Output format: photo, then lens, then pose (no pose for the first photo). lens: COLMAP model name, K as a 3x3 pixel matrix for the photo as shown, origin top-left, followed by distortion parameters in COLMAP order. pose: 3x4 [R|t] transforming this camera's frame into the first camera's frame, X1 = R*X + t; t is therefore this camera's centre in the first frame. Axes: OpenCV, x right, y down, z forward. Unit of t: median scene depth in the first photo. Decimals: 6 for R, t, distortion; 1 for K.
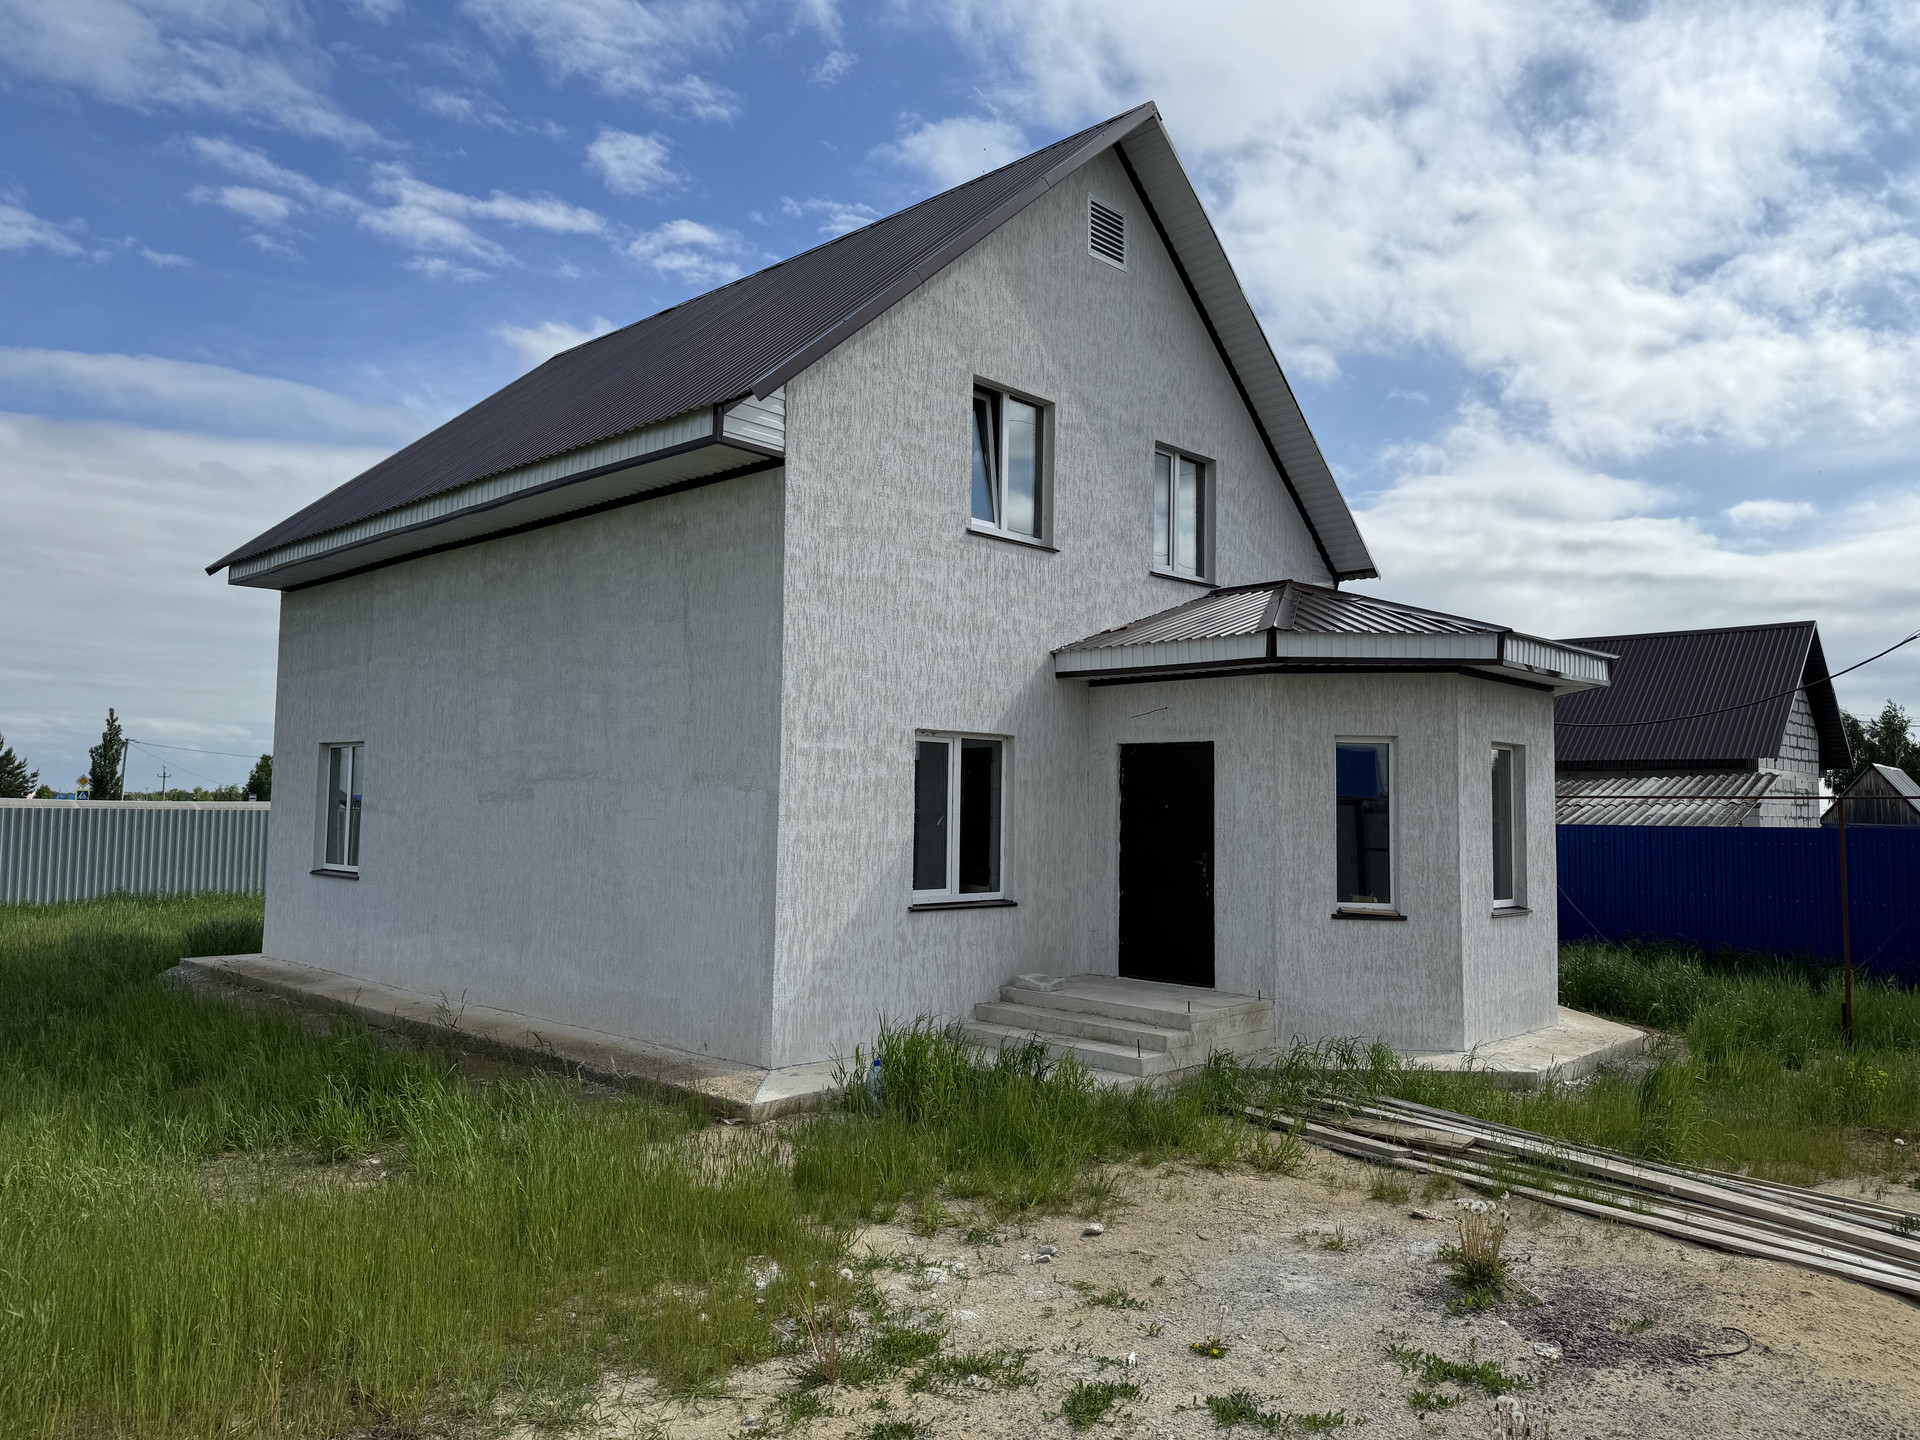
lens RADIAL K [[1315.4, 0, 994.0], [0, 1315.4, 756.4], [0, 0, 1]] dist [0.092986, -0.155402]
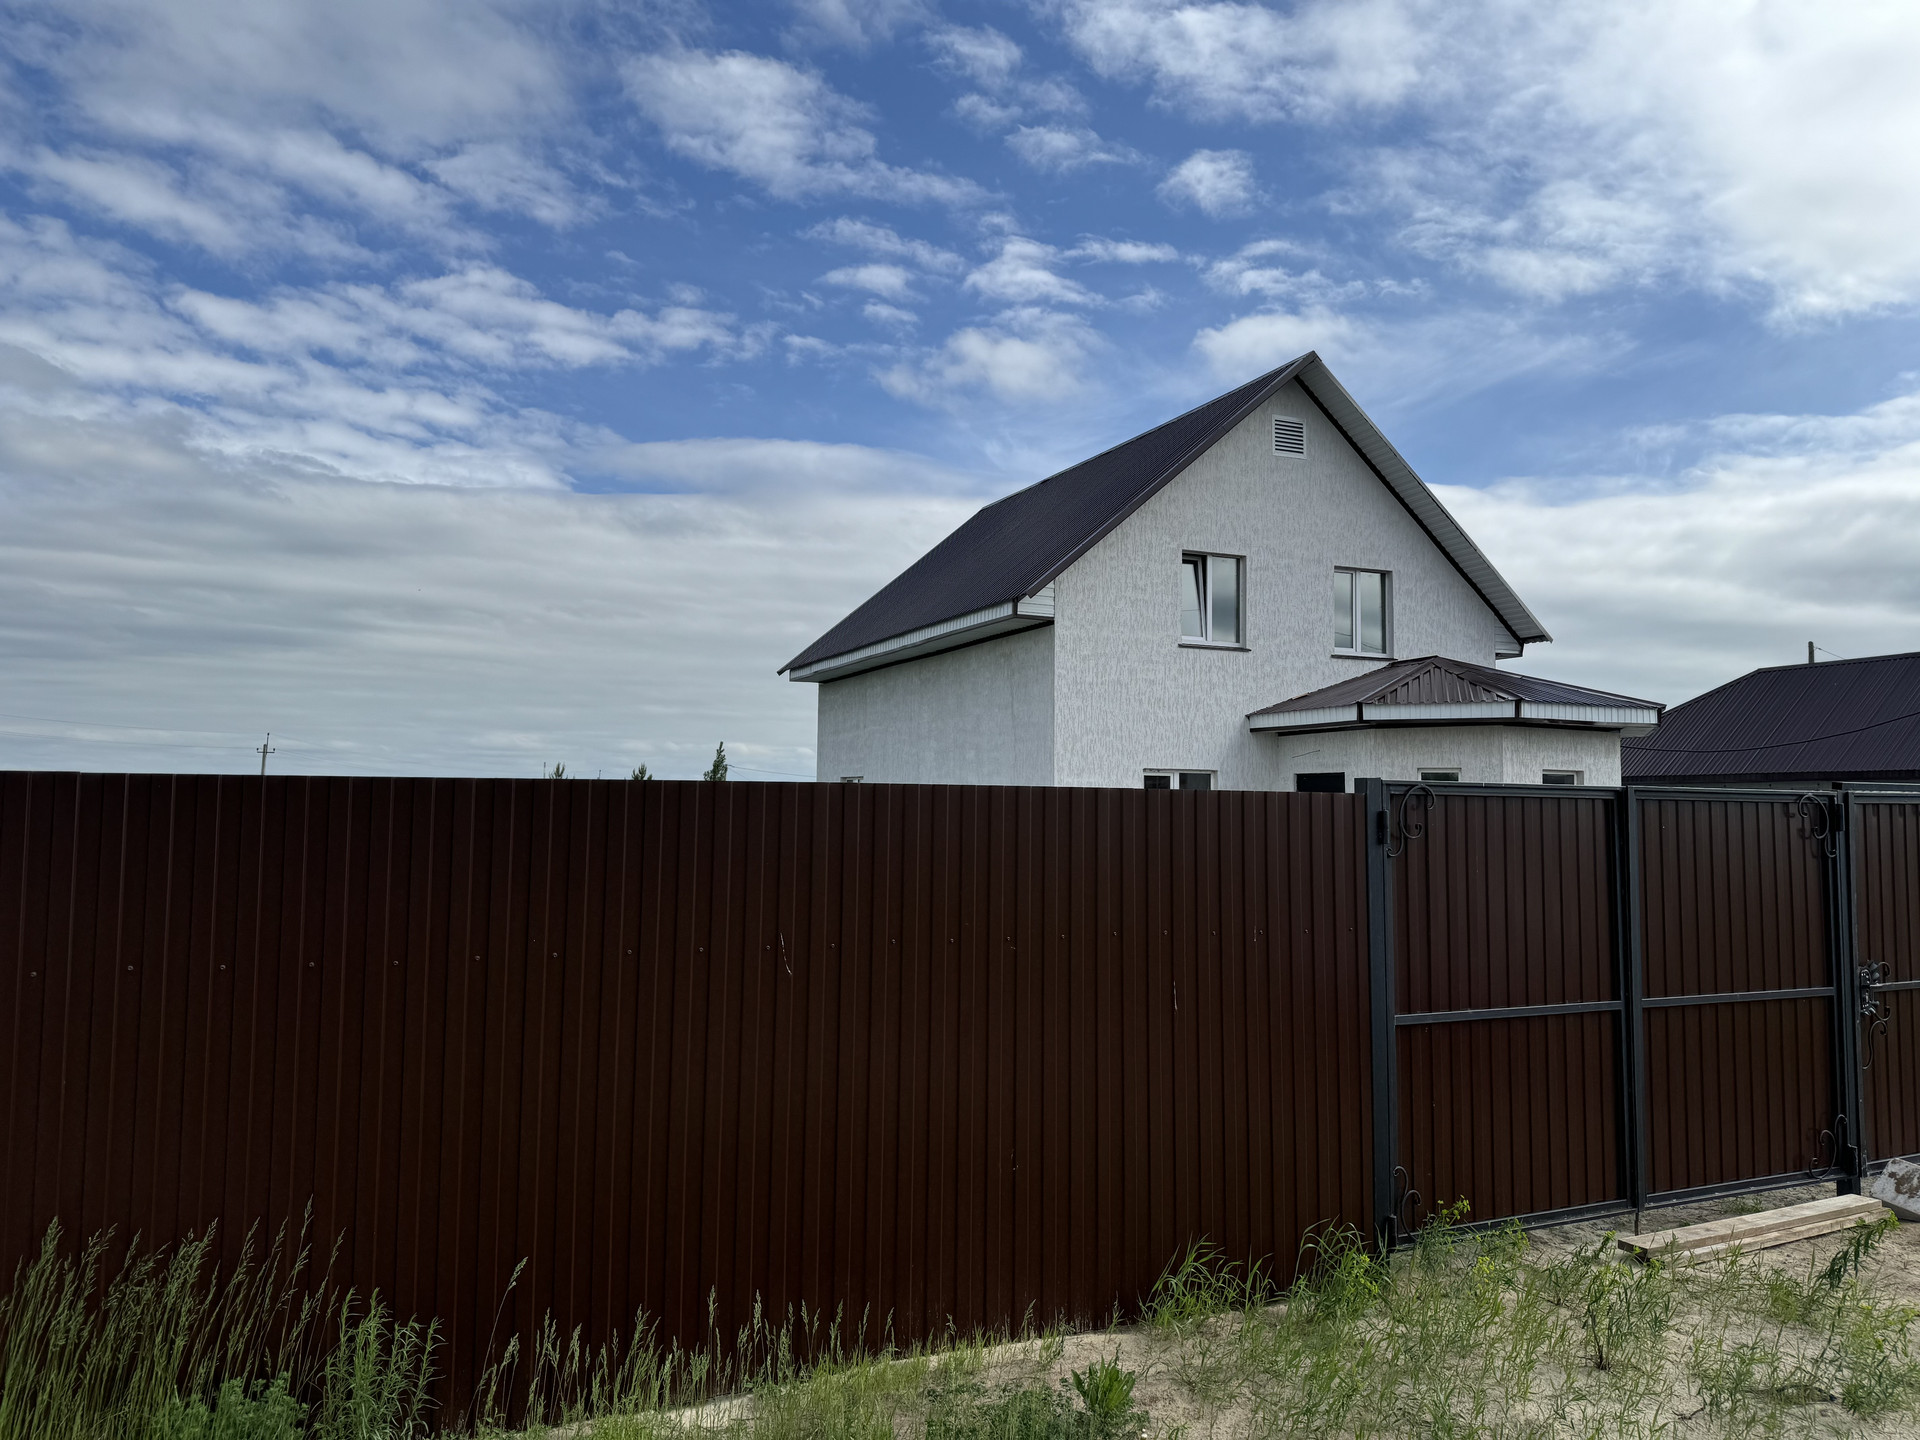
lens RADIAL K [[1334.6, 0, 970.8], [0, 1334.6, 712.4], [0, 0, 1]] dist [0.070251, -0.096613]
pose [[0.923456, -0.032464, -0.382328, 0.359091], [0.015688, 0.998776, -0.046915, -0.014866], [0.383383, 0.037326, 0.922835, -0.598925]]
